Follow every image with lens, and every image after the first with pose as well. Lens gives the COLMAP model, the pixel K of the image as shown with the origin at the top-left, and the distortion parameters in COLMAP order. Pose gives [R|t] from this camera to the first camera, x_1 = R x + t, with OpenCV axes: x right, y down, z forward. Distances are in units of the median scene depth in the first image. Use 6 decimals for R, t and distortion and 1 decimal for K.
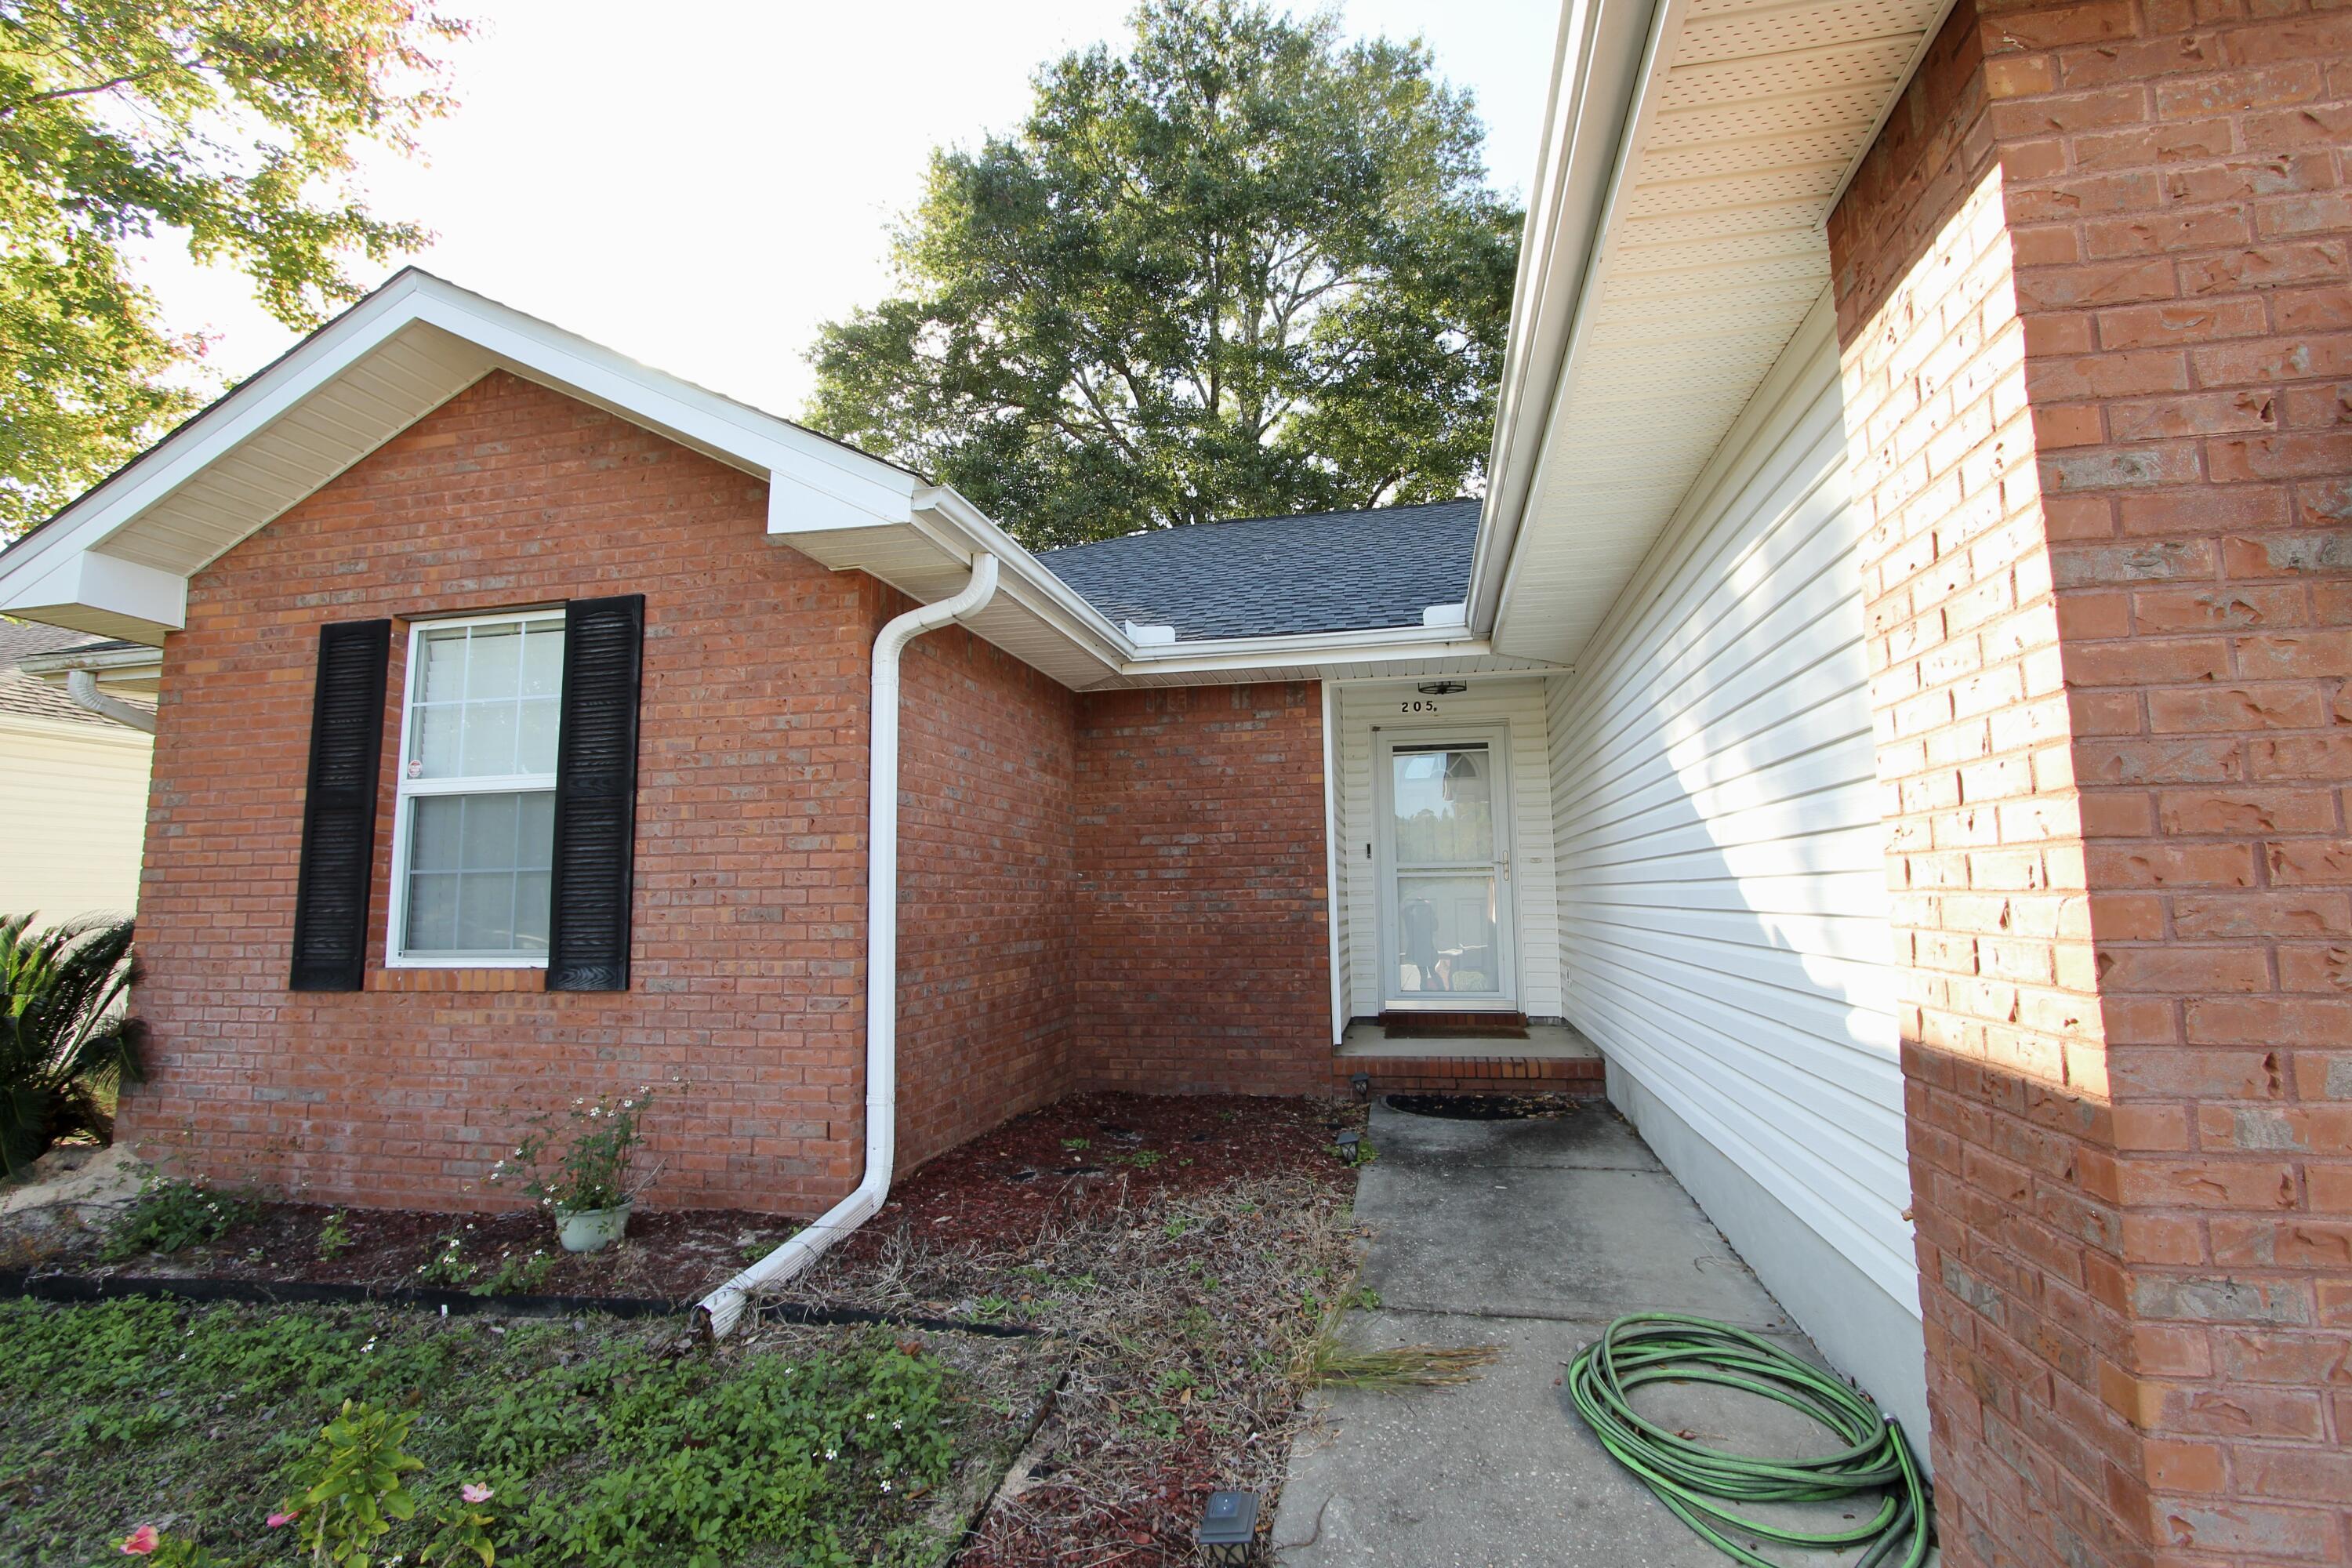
lens RADIAL K [[1087.9, 0, 1180.0], [0, 1087.9, 776.7], [0, 0, 1]] dist [-0.019083, 0.004177]
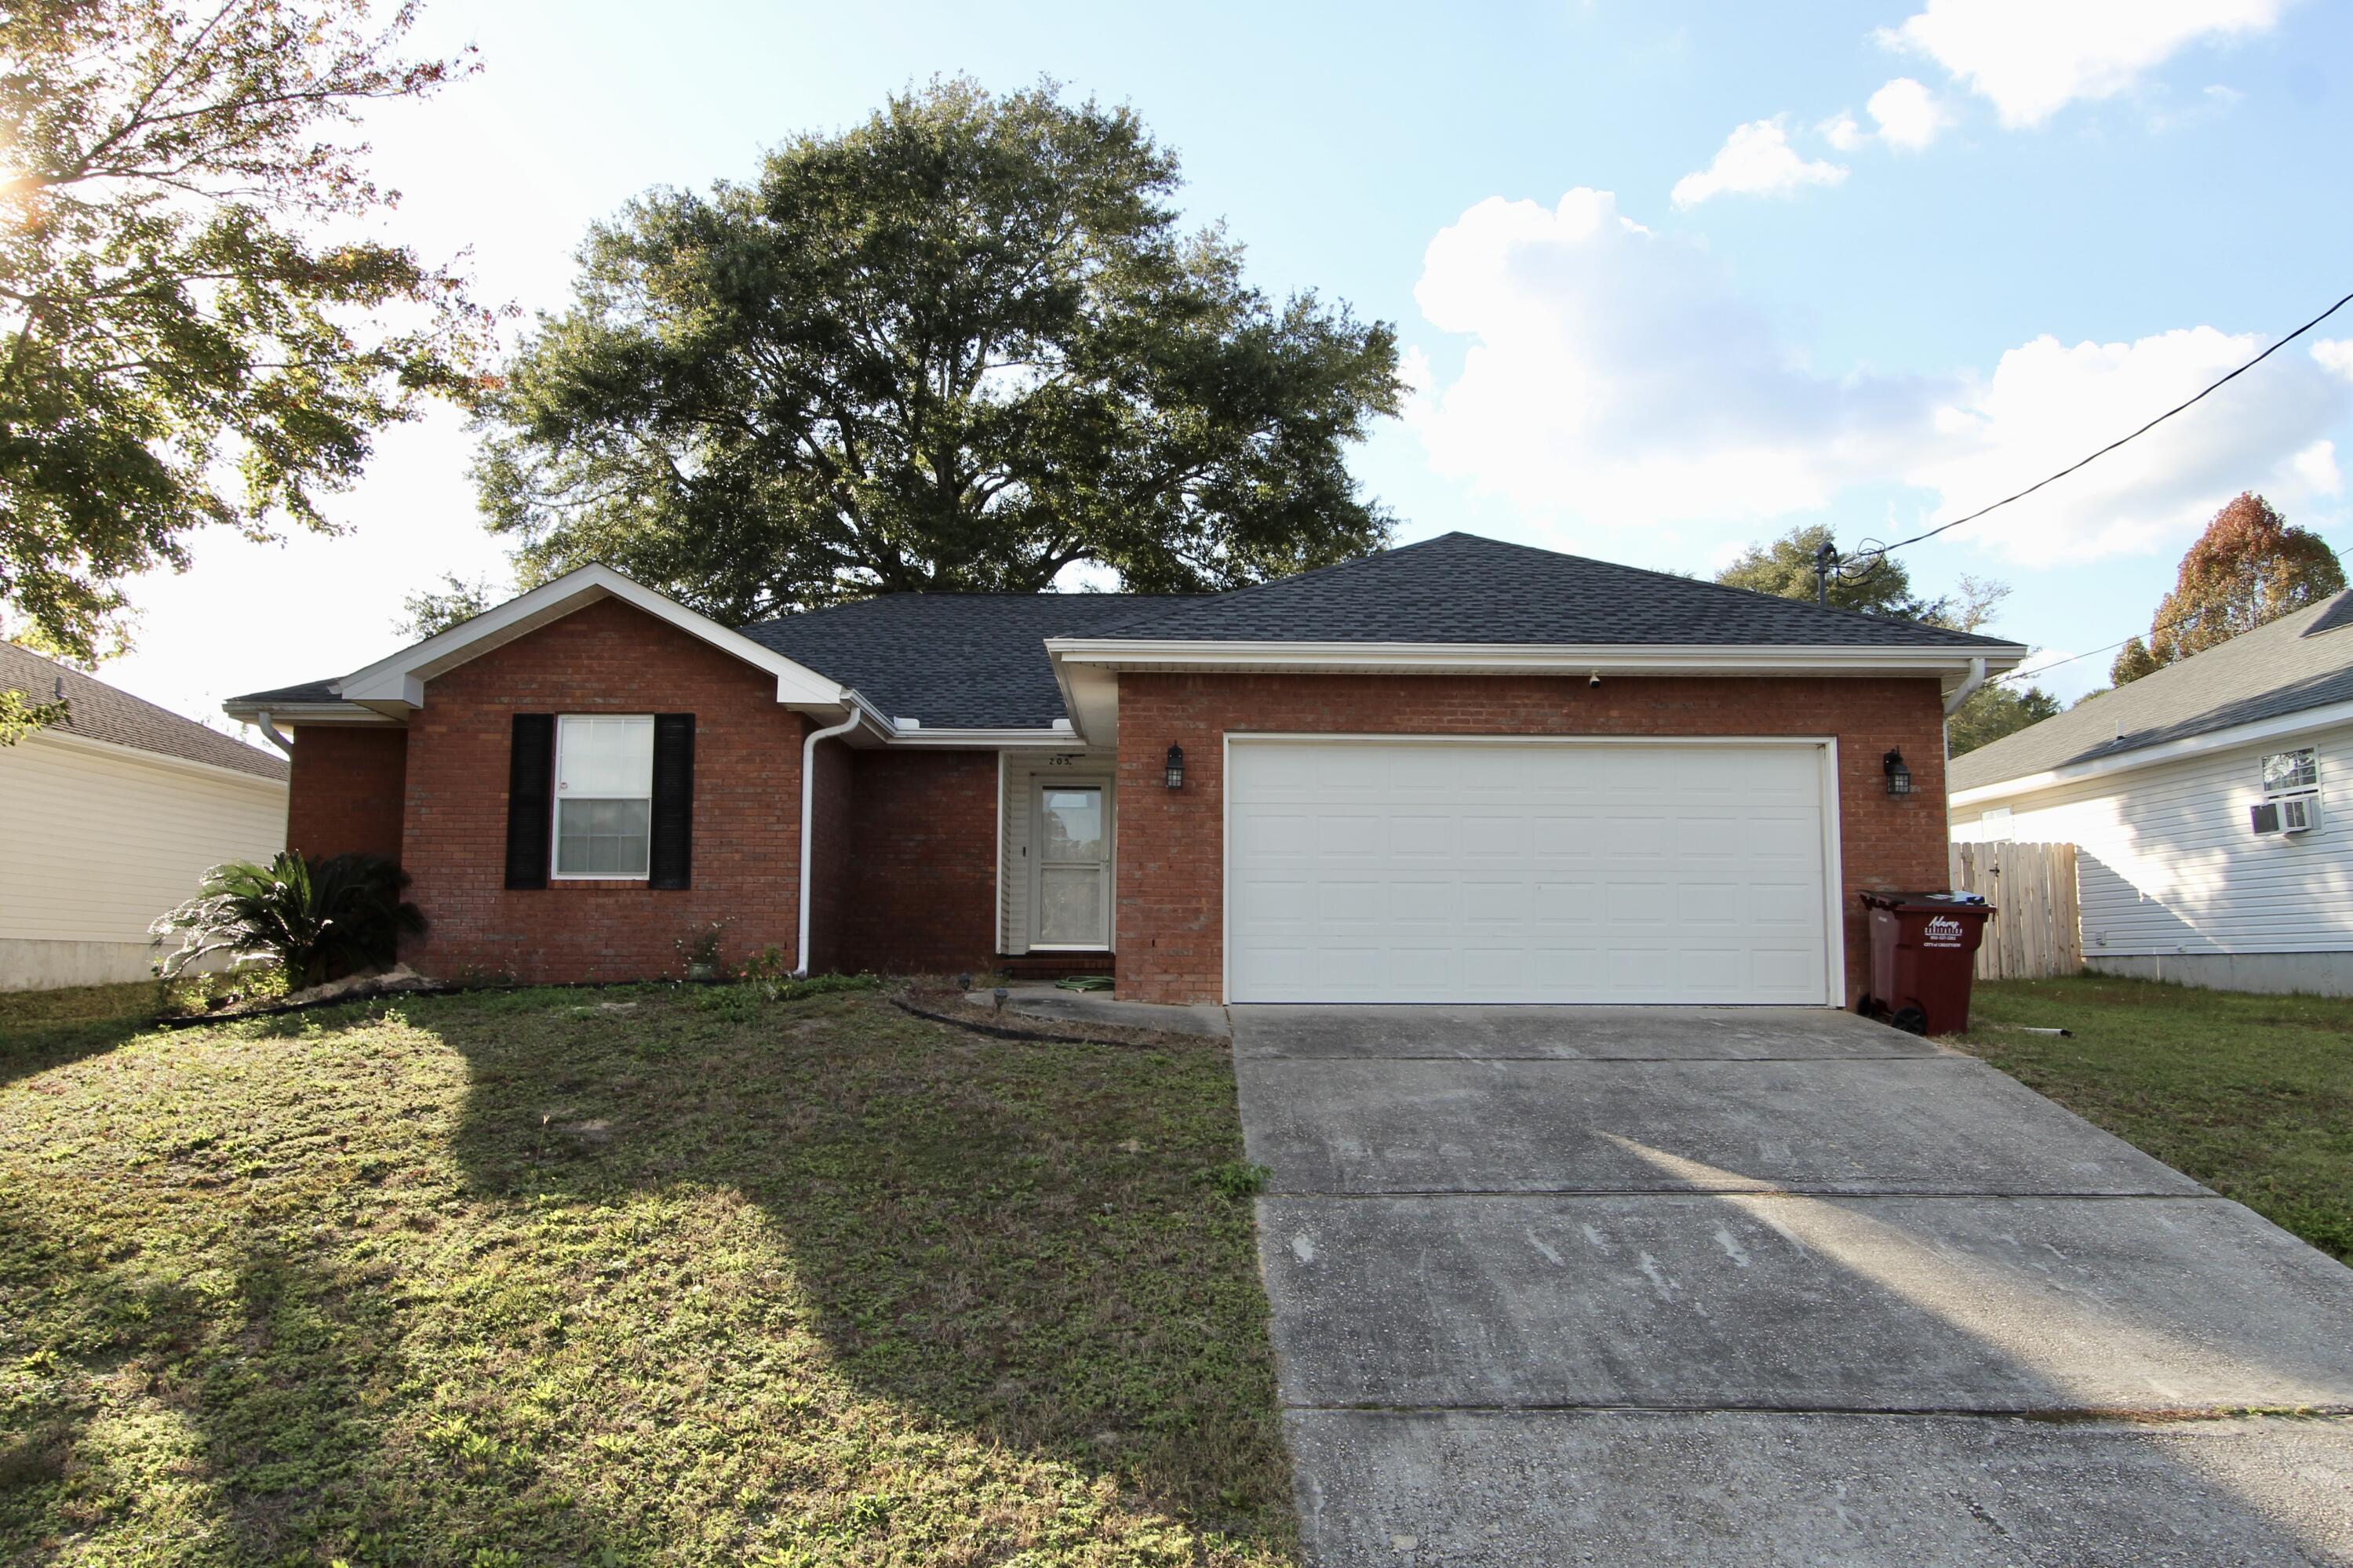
lens RADIAL K [[1768.5, 0, 1176.5], [0, 1768.5, 784.0], [0, 0, 1]] dist [-0.009689, -0.000756]
pose [[0.975052, 0.043404, 0.217693, -0.307414], [-0.044405, 0.999014, -0.000296, -0.065156], [-0.217491, -0.009378, 0.976017, -2.705379]]
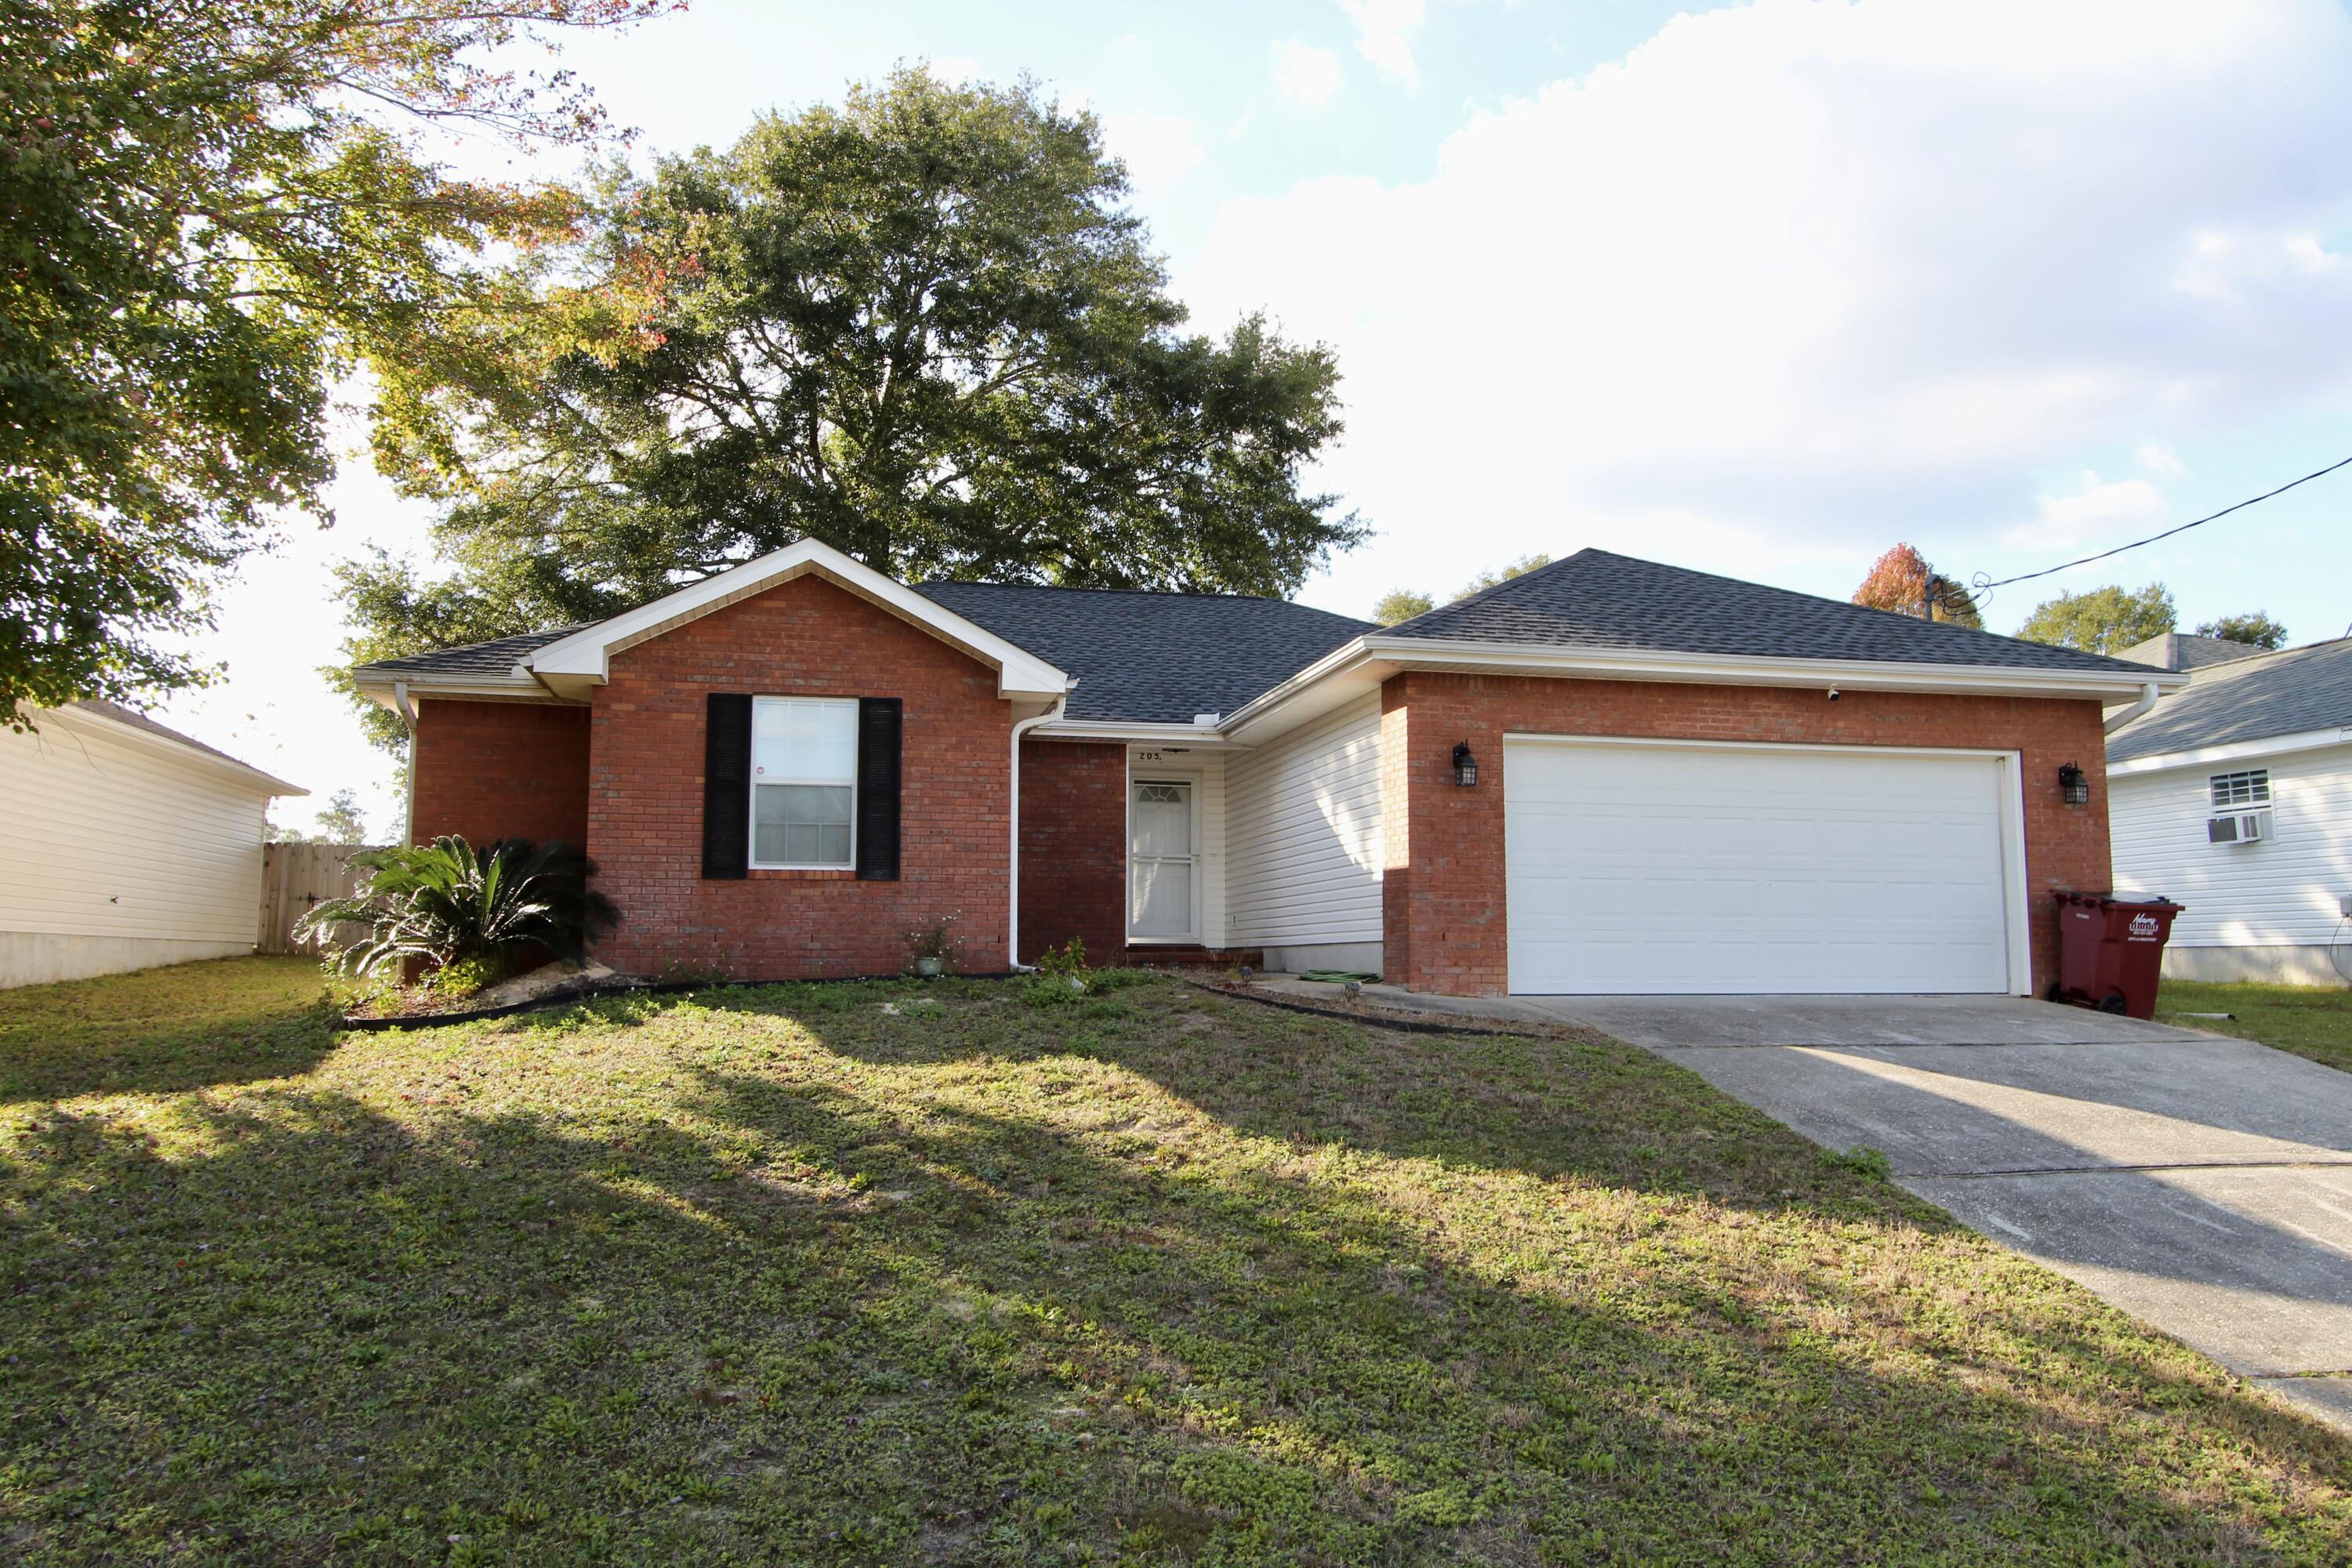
lens RADIAL K [[1722.5, 0, 1175.4], [0, 1722.5, 772.5], [0, 0, 1]] dist [-0.024522, 0.002189]
pose [[0.908169, 0.064672, 0.413577, -1.375898], [-0.062880, 0.997859, -0.017962, 0.005391], [-0.413854, -0.009693, 0.910292, -2.286870]]
